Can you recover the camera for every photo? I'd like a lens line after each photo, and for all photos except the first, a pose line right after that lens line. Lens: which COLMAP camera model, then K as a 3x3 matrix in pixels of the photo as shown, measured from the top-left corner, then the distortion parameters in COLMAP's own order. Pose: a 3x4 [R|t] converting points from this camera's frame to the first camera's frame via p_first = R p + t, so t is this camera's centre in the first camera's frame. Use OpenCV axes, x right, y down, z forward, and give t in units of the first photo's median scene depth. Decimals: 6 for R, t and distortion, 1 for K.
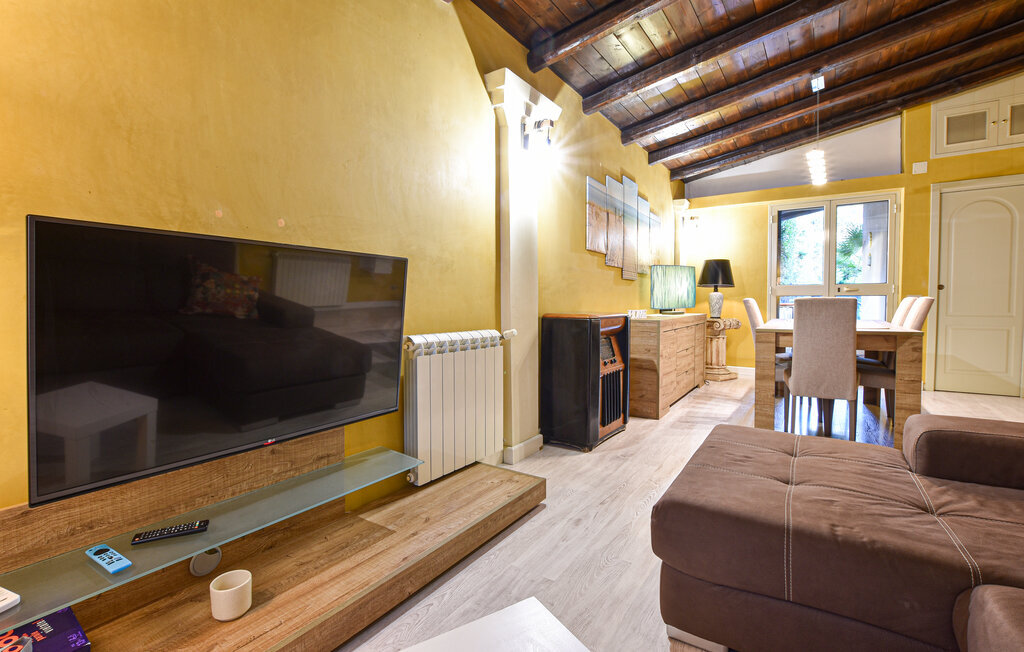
lens RADIAL K [[453.9, 0, 514.6], [0, 453.9, 319.2], [0, 0, 1]] dist [-0.036722, 0.009669]
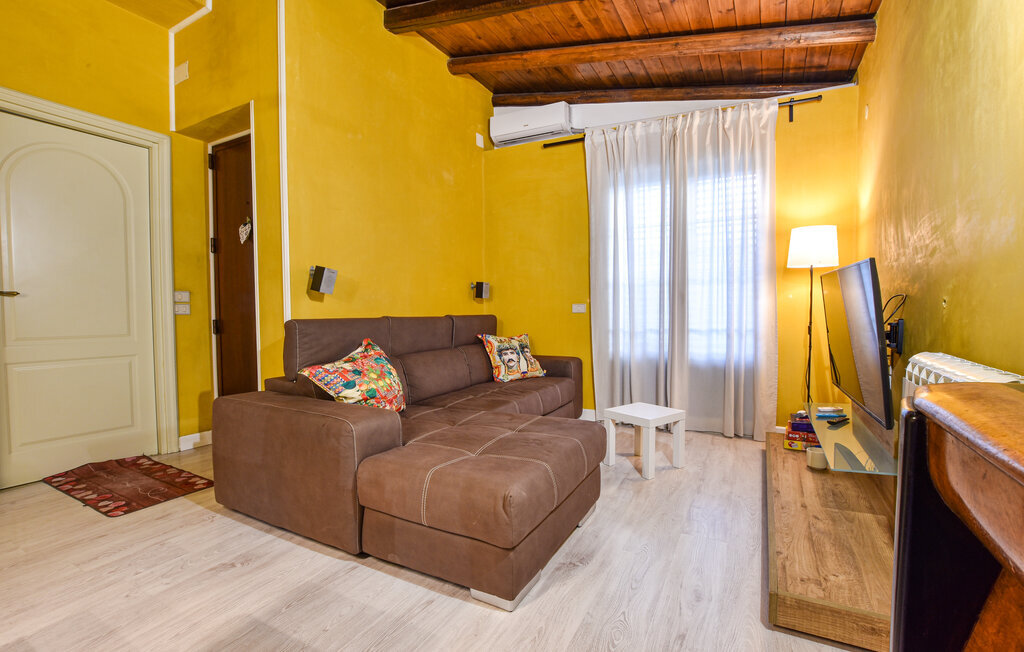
lens RADIAL K [[450.6, 0, 516.2], [0, 450.6, 327.4], [0, 0, 1]] dist [-0.027313, 0.000251]
pose [[-0.995874, 0.016912, -0.089158, 0.261249], [0.009930, 0.996890, 0.078183, -0.033937], [0.090203, 0.076975, -0.992944, 0.869696]]
